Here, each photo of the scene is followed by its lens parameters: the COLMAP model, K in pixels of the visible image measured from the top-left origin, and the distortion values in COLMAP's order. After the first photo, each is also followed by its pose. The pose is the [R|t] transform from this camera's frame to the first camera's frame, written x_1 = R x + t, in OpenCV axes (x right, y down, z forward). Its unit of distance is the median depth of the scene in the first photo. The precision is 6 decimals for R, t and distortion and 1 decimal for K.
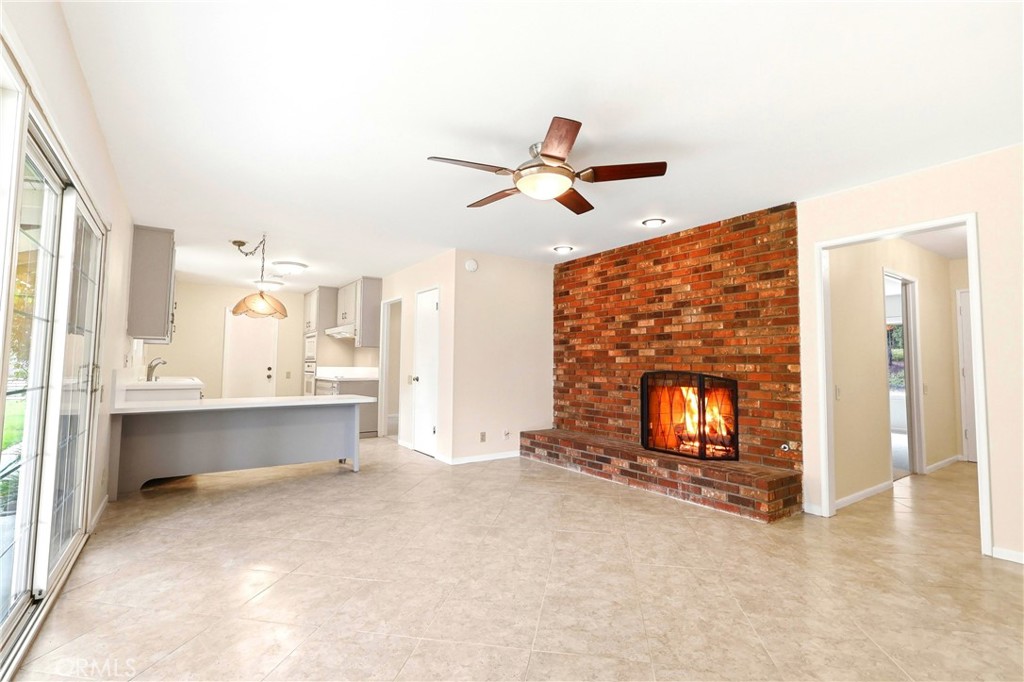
lens RADIAL K [[469.7, 0, 512.0], [0, 469.7, 341.0], [0, 0, 1]] dist [-0.003234, 0.000578]
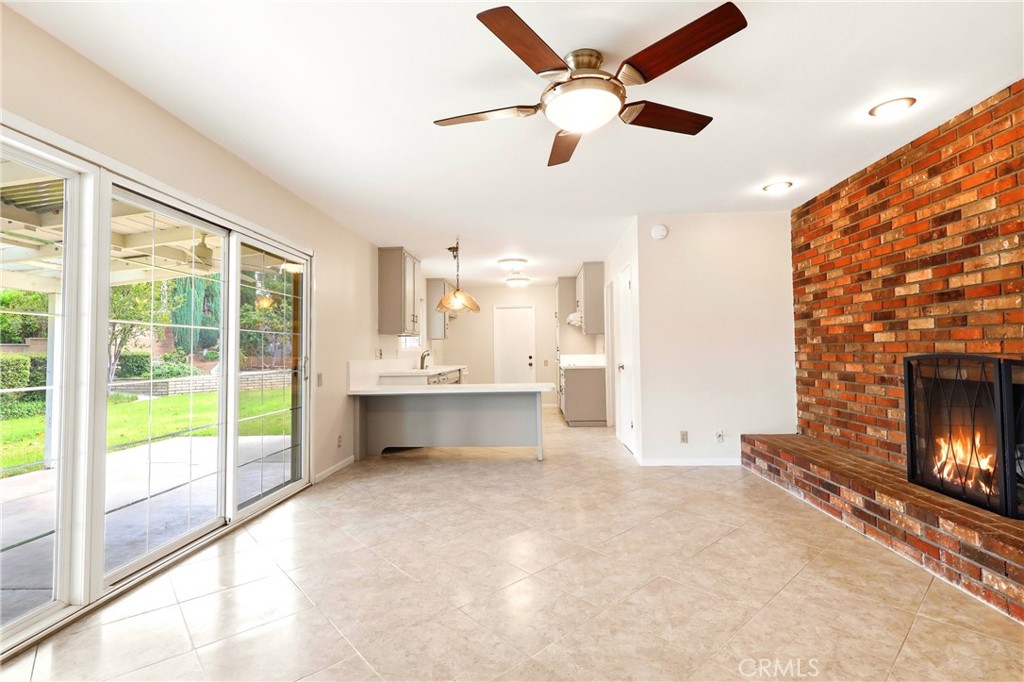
lens RADIAL K [[469.7, 0, 512.0], [0, 469.7, 341.0], [0, 0, 1]] dist [-0.003234, 0.000578]
pose [[0.783406, -0.035687, -0.620484, 0.241028], [0.054683, 0.998436, 0.011617, 0.010147], [0.619099, -0.043031, 0.784133, 0.186004]]
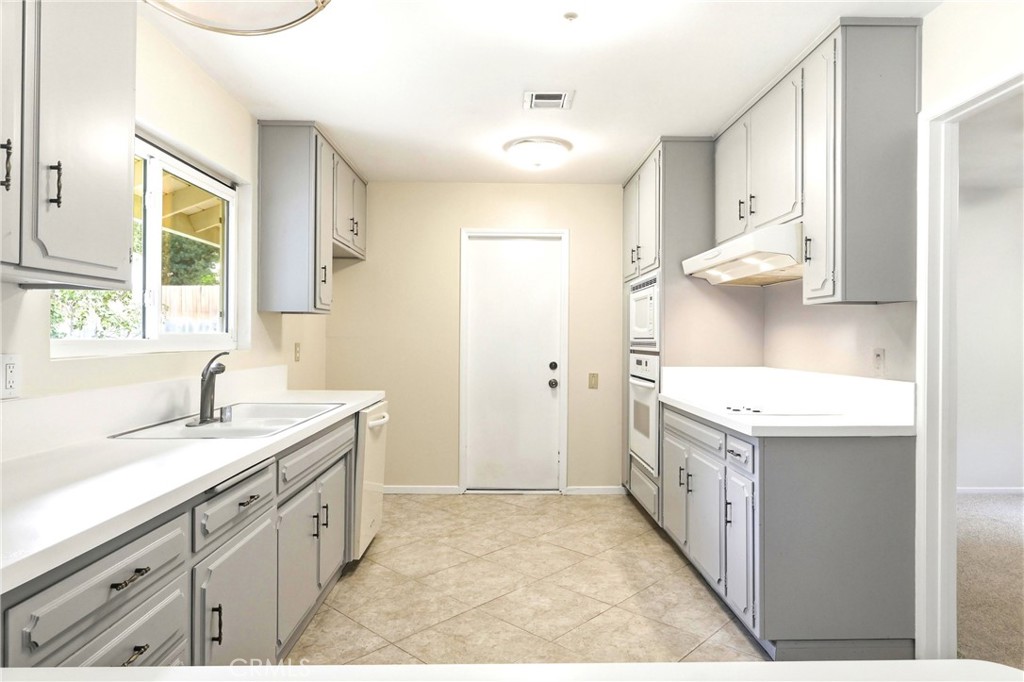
lens RADIAL K [[629.3, 0, 512.0], [0, 629.3, 341.0], [0, 0, 1]] dist [-0.003274, -0.000538]
pose [[0.828320, -0.003195, -0.560246, -0.392010], [0.031992, 0.998622, 0.041605, 0.019580], [0.559341, -0.052386, 0.827281, 0.877274]]
